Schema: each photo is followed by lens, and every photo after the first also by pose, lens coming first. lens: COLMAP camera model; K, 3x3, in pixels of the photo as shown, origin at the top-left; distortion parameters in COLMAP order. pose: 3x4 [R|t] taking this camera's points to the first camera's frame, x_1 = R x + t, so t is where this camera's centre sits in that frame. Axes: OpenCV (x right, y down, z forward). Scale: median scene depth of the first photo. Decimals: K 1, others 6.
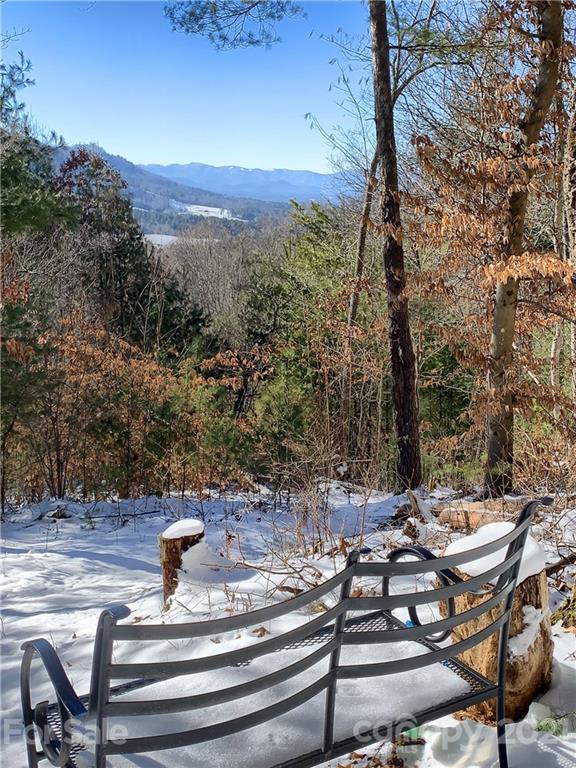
lens RADIAL K [[911.3, 0, 287.6], [0, 911.3, 385.5], [0, 0, 1]] dist [0.094243, 0.000000]
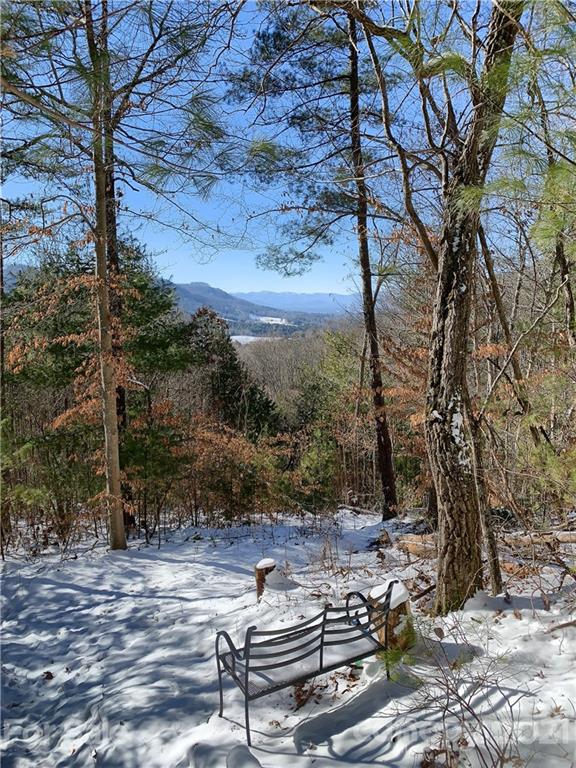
lens RADIAL K [[580.2, 0, 290.1], [0, 580.2, 382.1], [0, 0, 1]] dist [0.033625, 0.000488]
pose [[0.998226, -0.014887, -0.057647, 0.018928], [0.010192, 0.996670, -0.080903, -0.106870], [0.058660, 0.080171, 0.995054, -0.268561]]
